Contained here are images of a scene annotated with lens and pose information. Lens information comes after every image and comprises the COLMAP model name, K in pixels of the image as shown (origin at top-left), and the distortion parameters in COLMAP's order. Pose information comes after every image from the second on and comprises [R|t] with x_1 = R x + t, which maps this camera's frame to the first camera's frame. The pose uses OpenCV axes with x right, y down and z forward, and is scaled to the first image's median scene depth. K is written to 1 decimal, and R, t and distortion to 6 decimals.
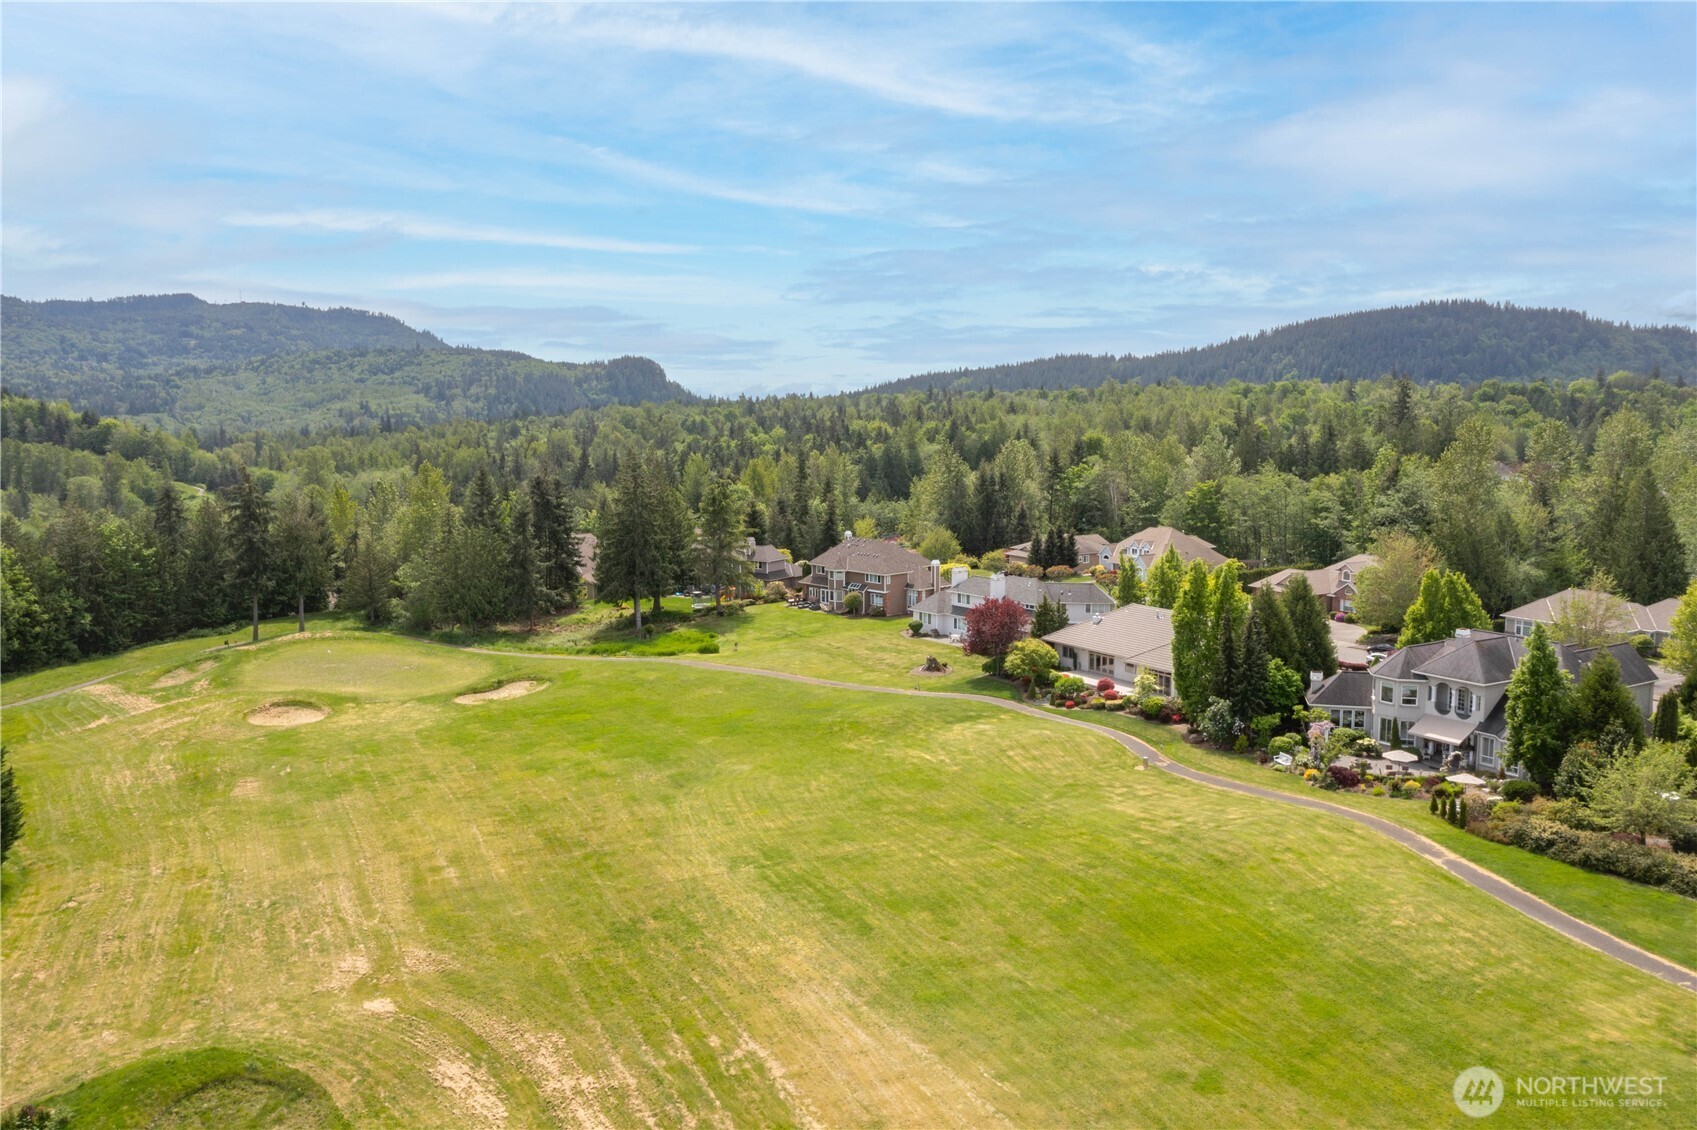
lens RADIAL K [[1331.5, 0, 848.5], [0, 1331.5, 565.0], [0, 0, 1]] dist [-0.025132, 0.005281]
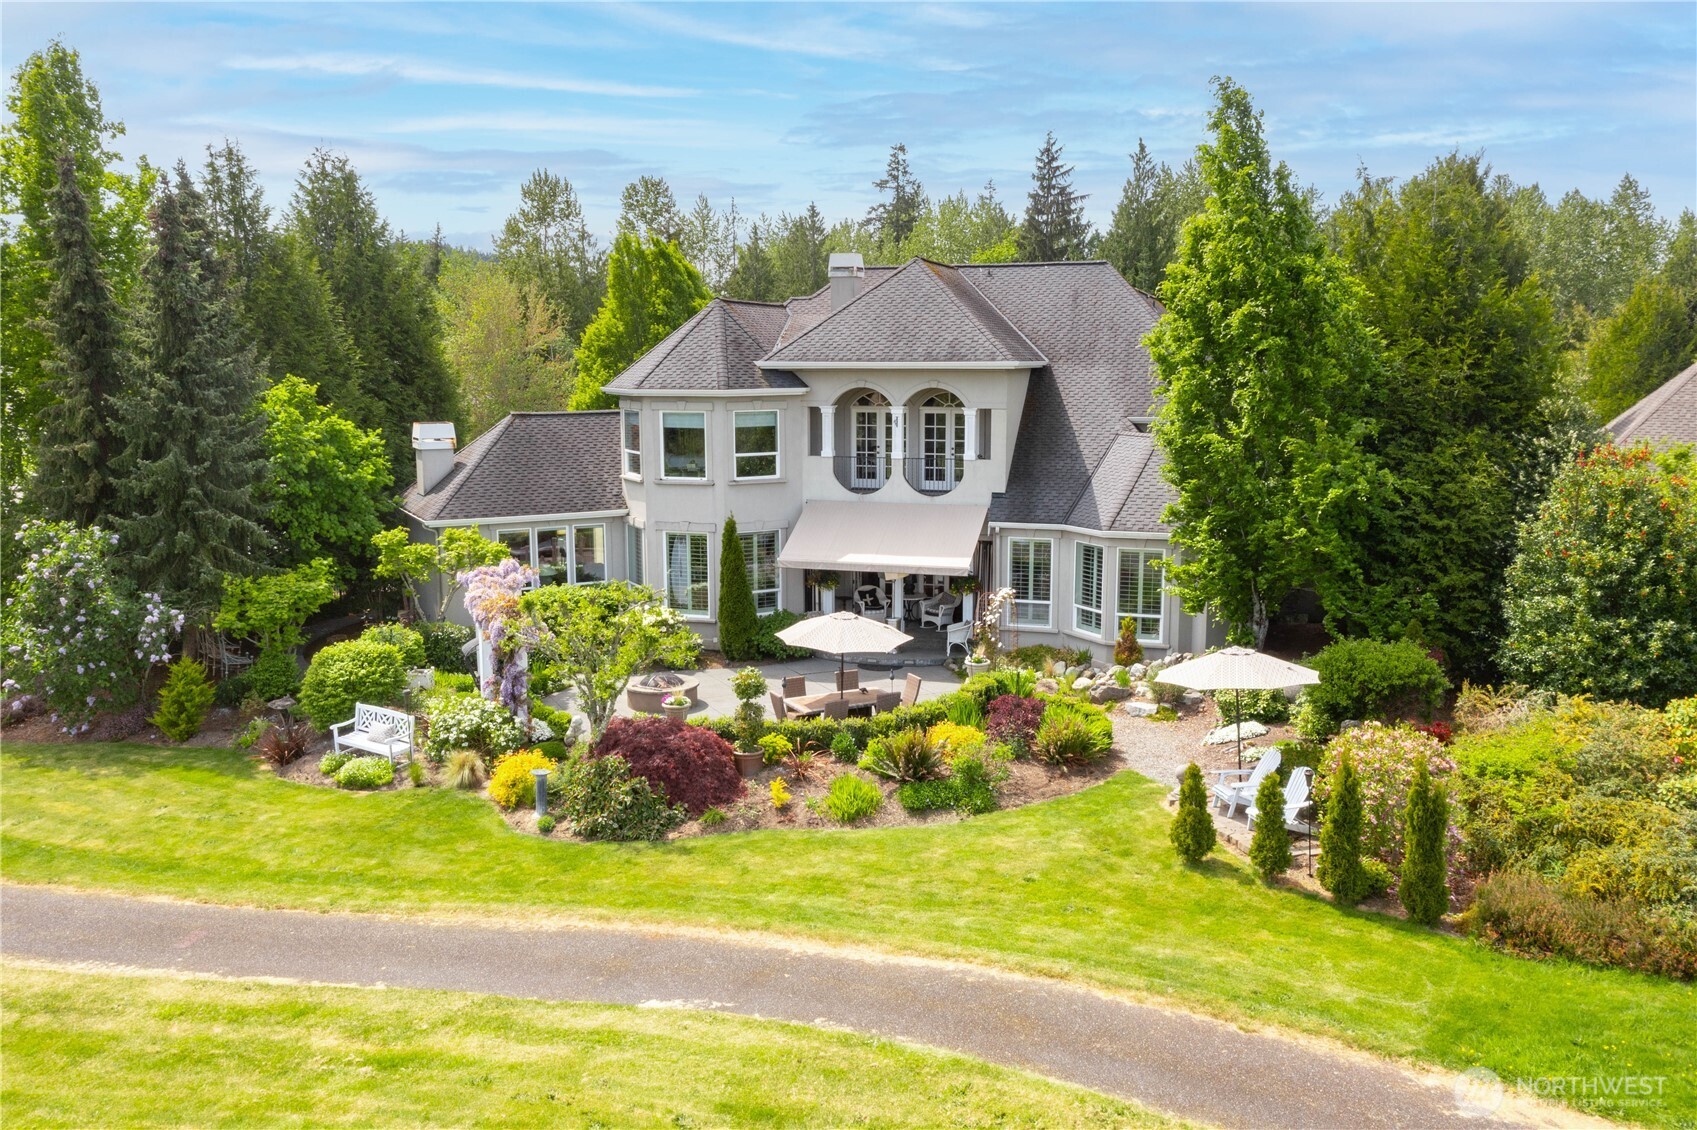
lens RADIAL K [[1331.5, 0, 848.5], [0, 1331.5, 565.0], [0, 0, 1]] dist [-0.025132, 0.005281]
pose [[0.744240, -0.106570, 0.659355, 0.230241], [0.082775, 0.994295, 0.067275, 0.104460], [-0.662763, 0.004509, 0.748816, 0.741305]]
